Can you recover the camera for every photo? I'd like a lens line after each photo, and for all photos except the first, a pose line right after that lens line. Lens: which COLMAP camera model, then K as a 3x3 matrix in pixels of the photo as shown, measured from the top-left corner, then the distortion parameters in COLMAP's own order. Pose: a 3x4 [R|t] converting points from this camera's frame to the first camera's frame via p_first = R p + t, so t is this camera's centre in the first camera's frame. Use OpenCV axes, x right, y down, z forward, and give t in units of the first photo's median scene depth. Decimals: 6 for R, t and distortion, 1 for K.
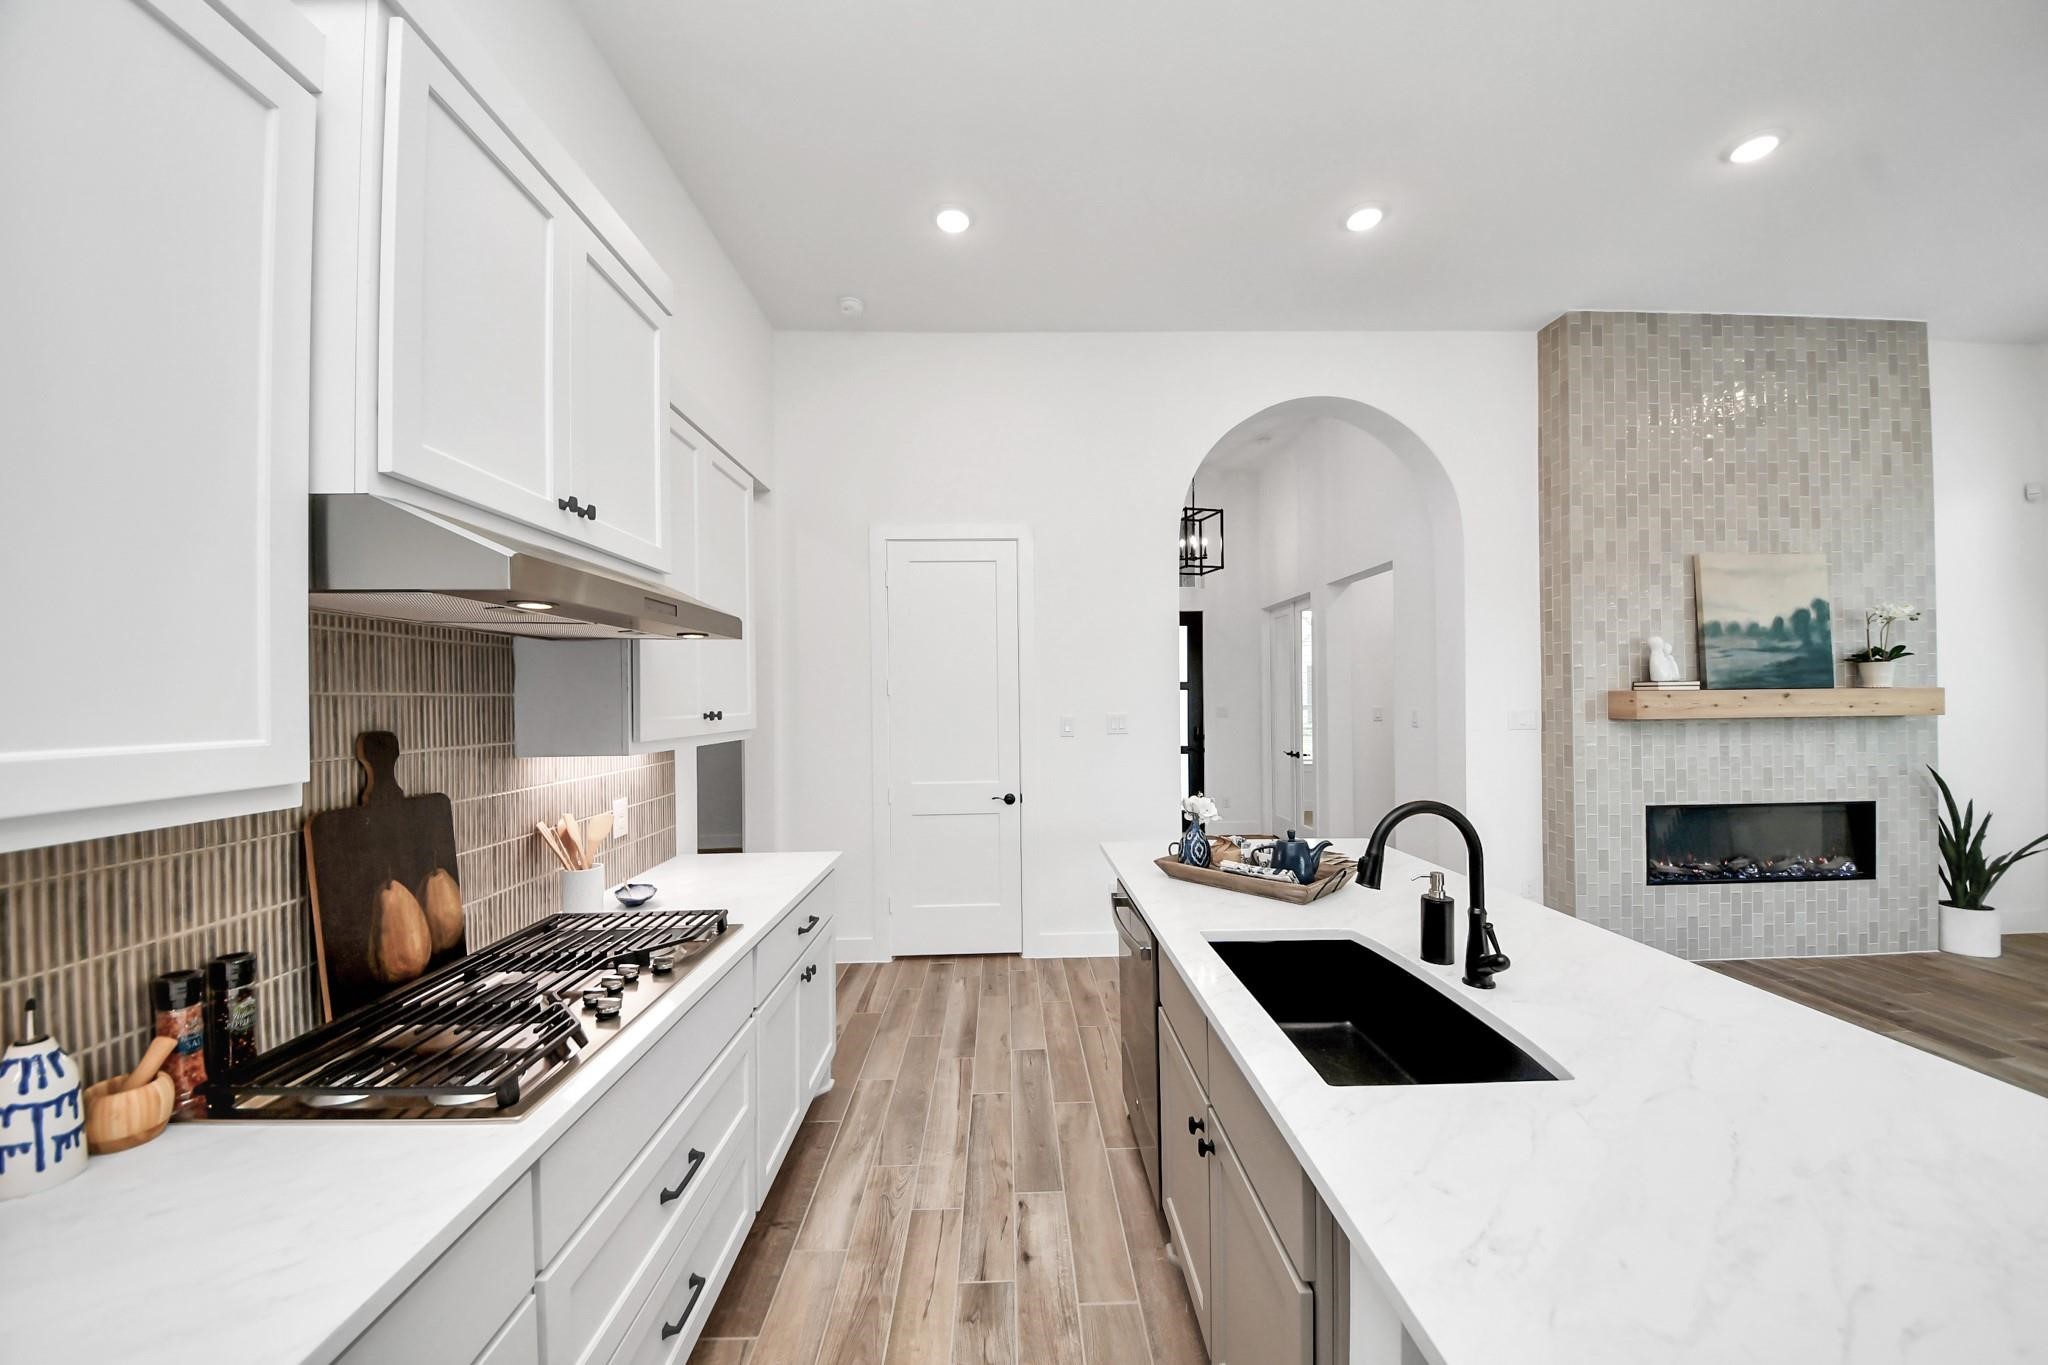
lens RADIAL K [[724.5, 0, 1017.8], [0, 724.5, 698.2], [0, 0, 1]] dist [0.000645, -0.007040]
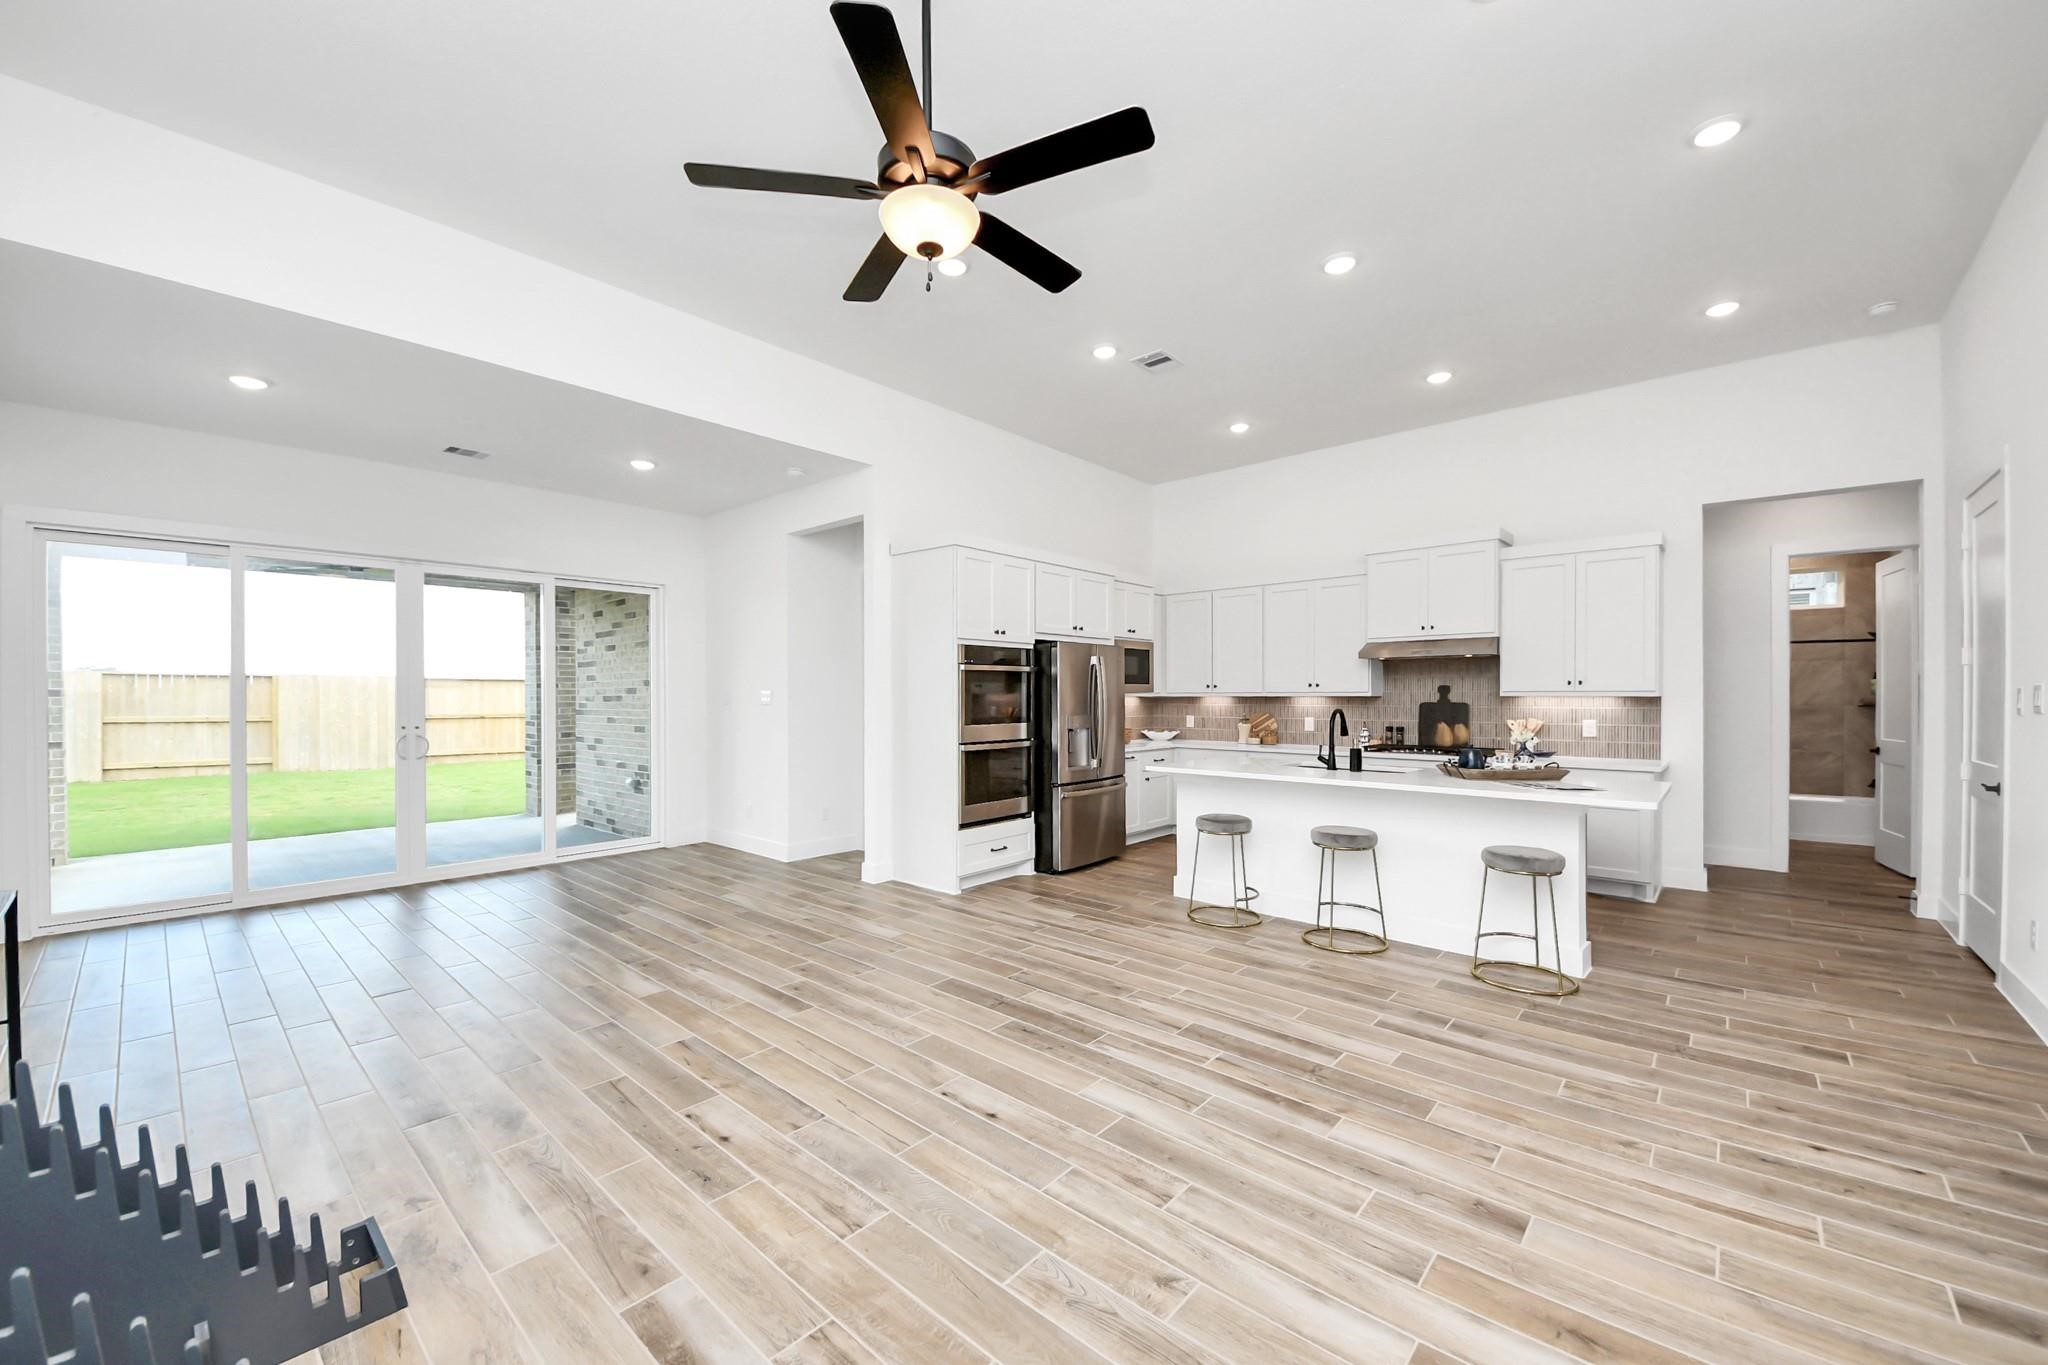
lens RADIAL K [[759.2, 0, 1008.4], [0, 759.2, 693.1], [0, 0, 1]] dist [0.047745, -0.027623]
pose [[-0.702494, 0.002265, -0.711686, 1.418016], [0.006980, 0.999969, -0.003707, 0.034442], [0.711656, -0.007572, -0.702488, 0.842795]]
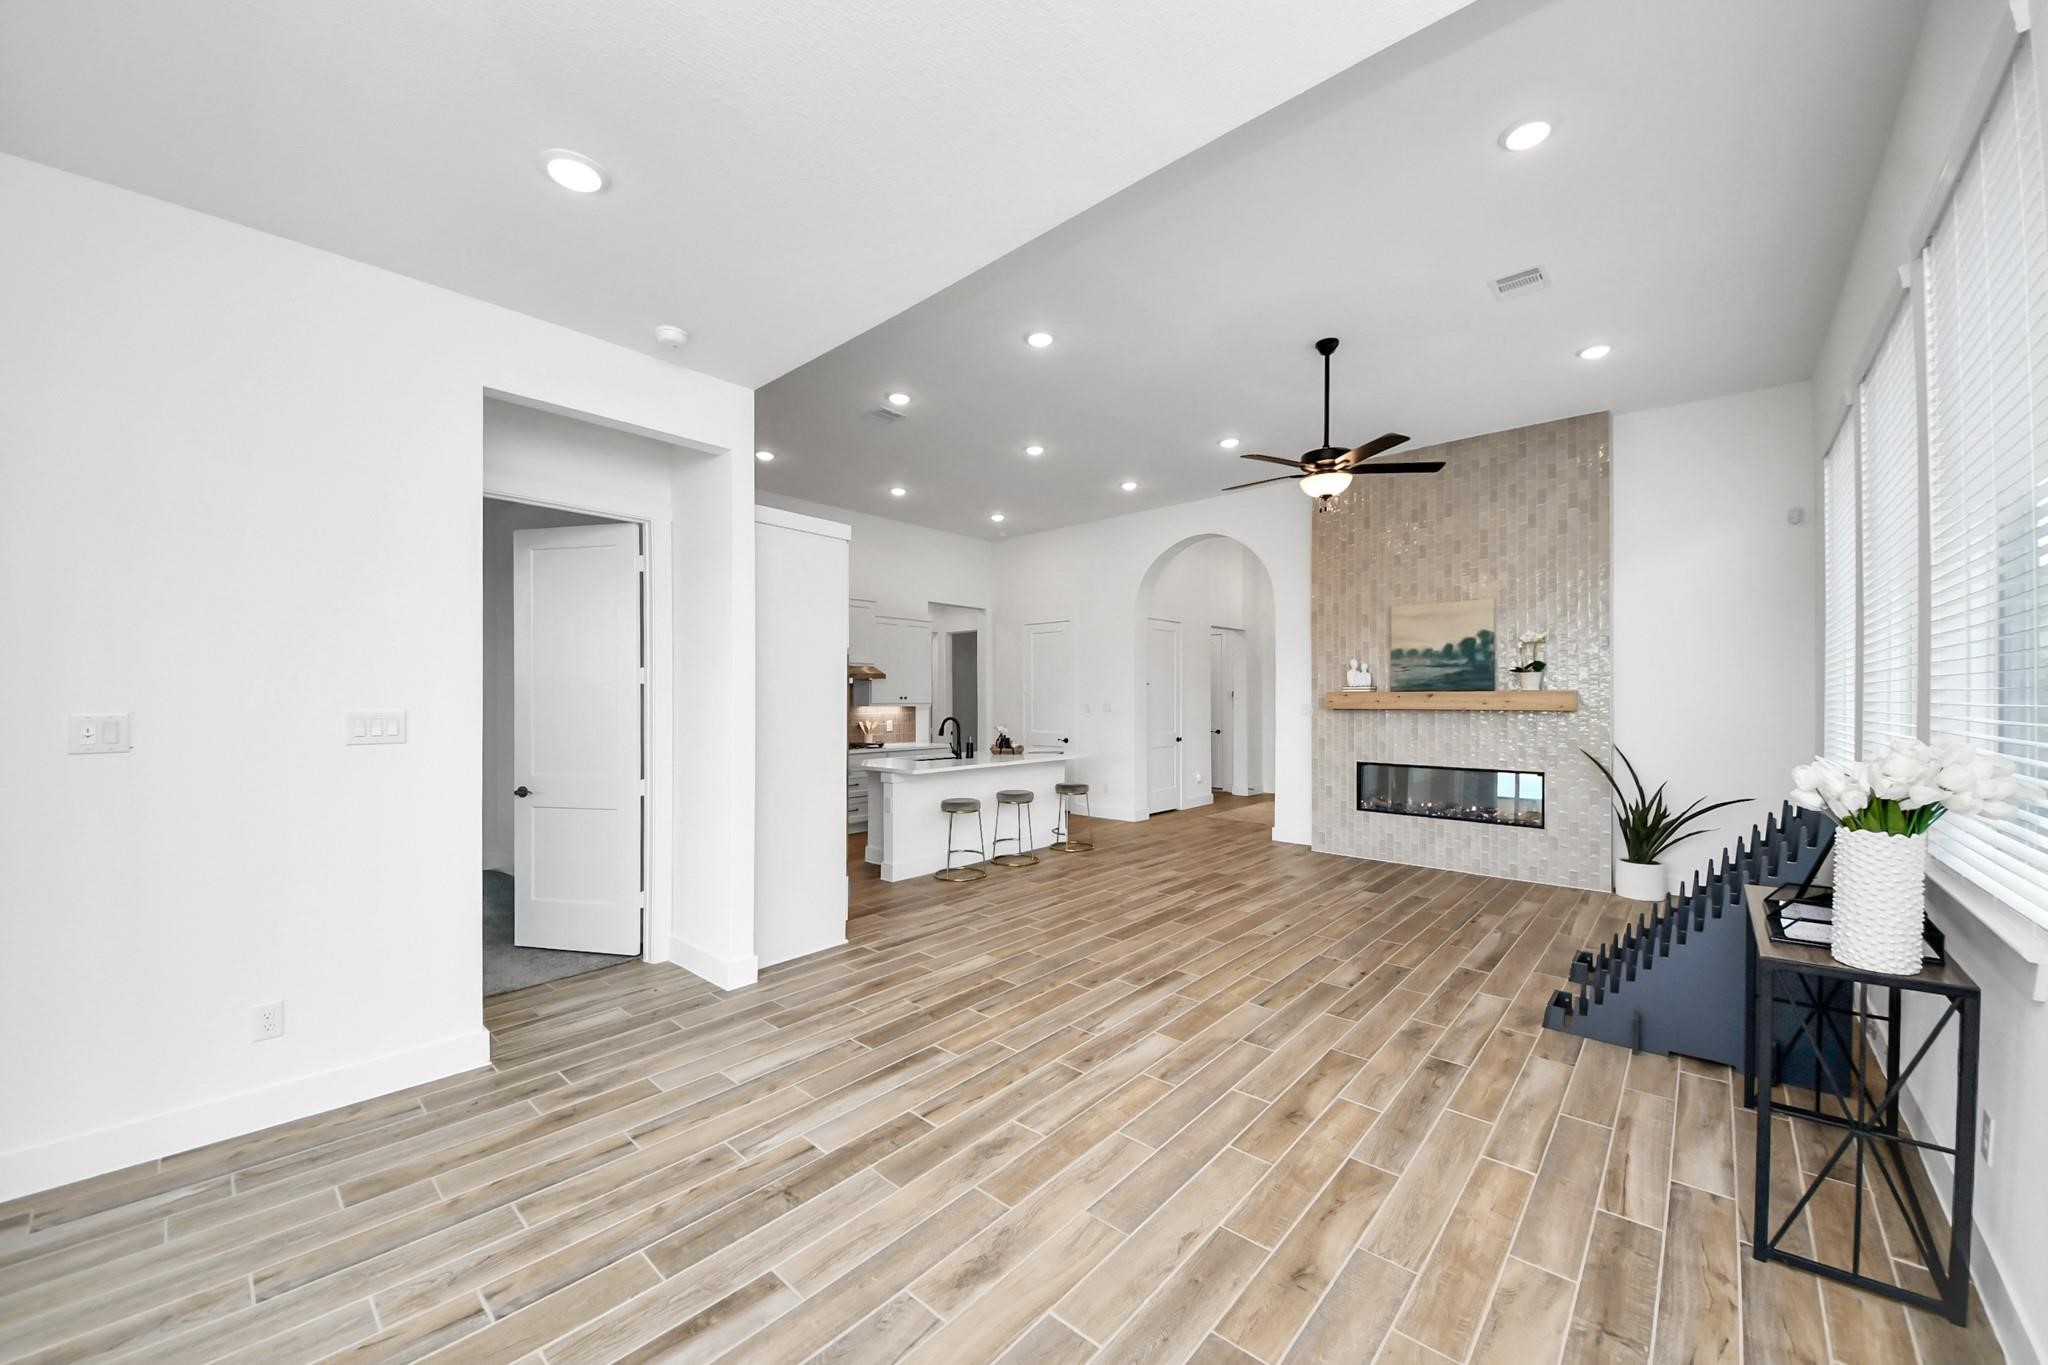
lens RADIAL K [[770.2, 0, 995.1], [0, 770.2, 698.9], [0, 0, 1]] dist [0.059968, -0.034134]
pose [[0.704632, 0.012280, -0.709466, 1.547479], [-0.007084, 0.999922, 0.010272, -0.007170], [0.709537, -0.002212, 0.704664, -0.836705]]
